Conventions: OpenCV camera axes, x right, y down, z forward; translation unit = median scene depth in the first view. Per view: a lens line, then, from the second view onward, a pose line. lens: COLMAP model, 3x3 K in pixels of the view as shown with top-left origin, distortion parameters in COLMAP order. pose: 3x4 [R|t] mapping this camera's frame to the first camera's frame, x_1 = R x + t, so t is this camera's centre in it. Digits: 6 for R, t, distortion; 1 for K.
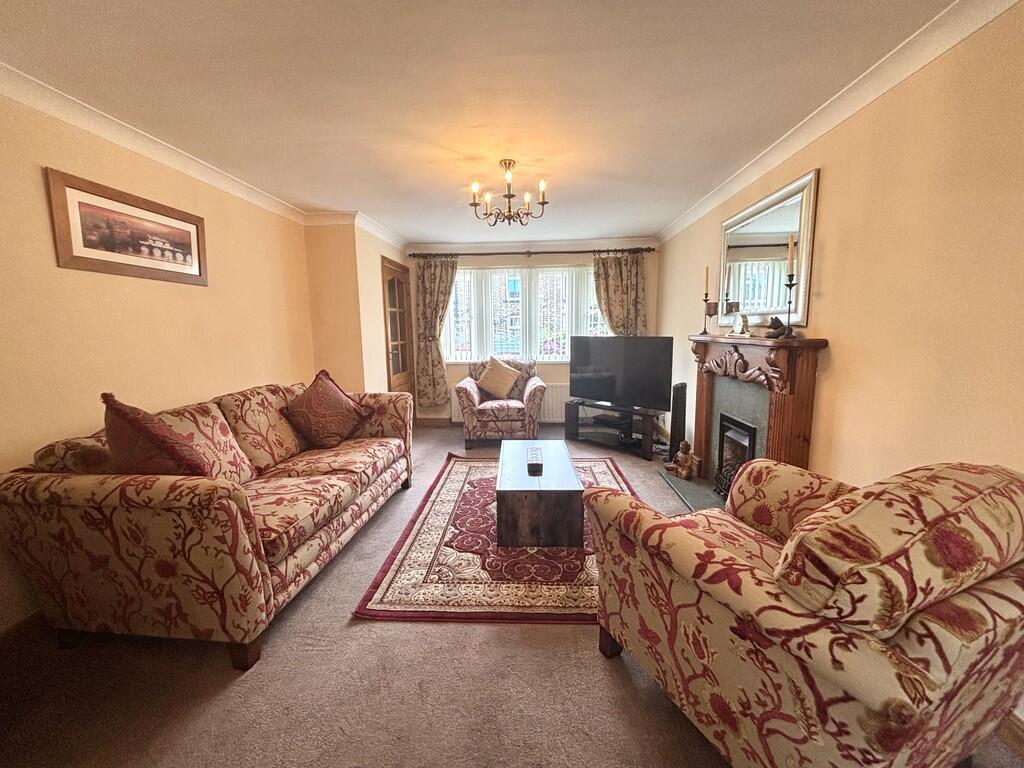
lens RADIAL K [[411.7, 0, 511.8], [0, 411.7, 382.3], [0, 0, 1]] dist [-0.004301, 0.001407]
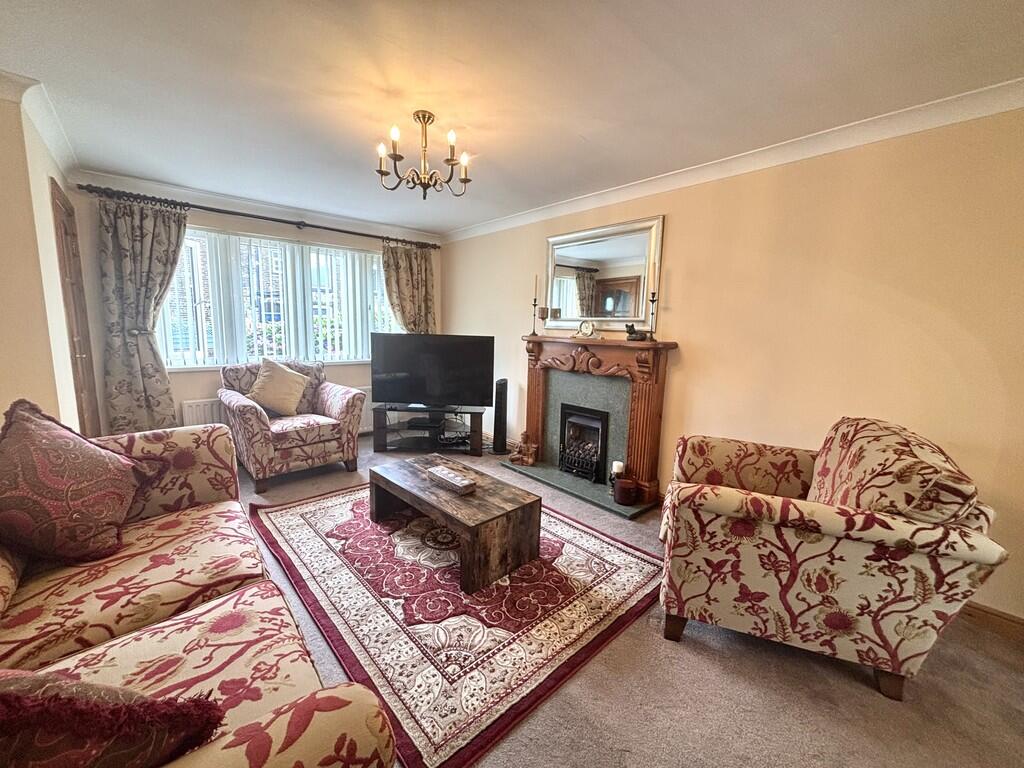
lens RADIAL K [[411.7, 0, 512.3], [0, 411.7, 382.9], [0, 0, 1]] dist [-0.004301, 0.001407]
pose [[0.704413, -0.068571, 0.706471, -0.292077], [0.057031, 0.997572, 0.039961, -0.027028], [-0.707496, 0.012141, 0.706613, 0.199521]]
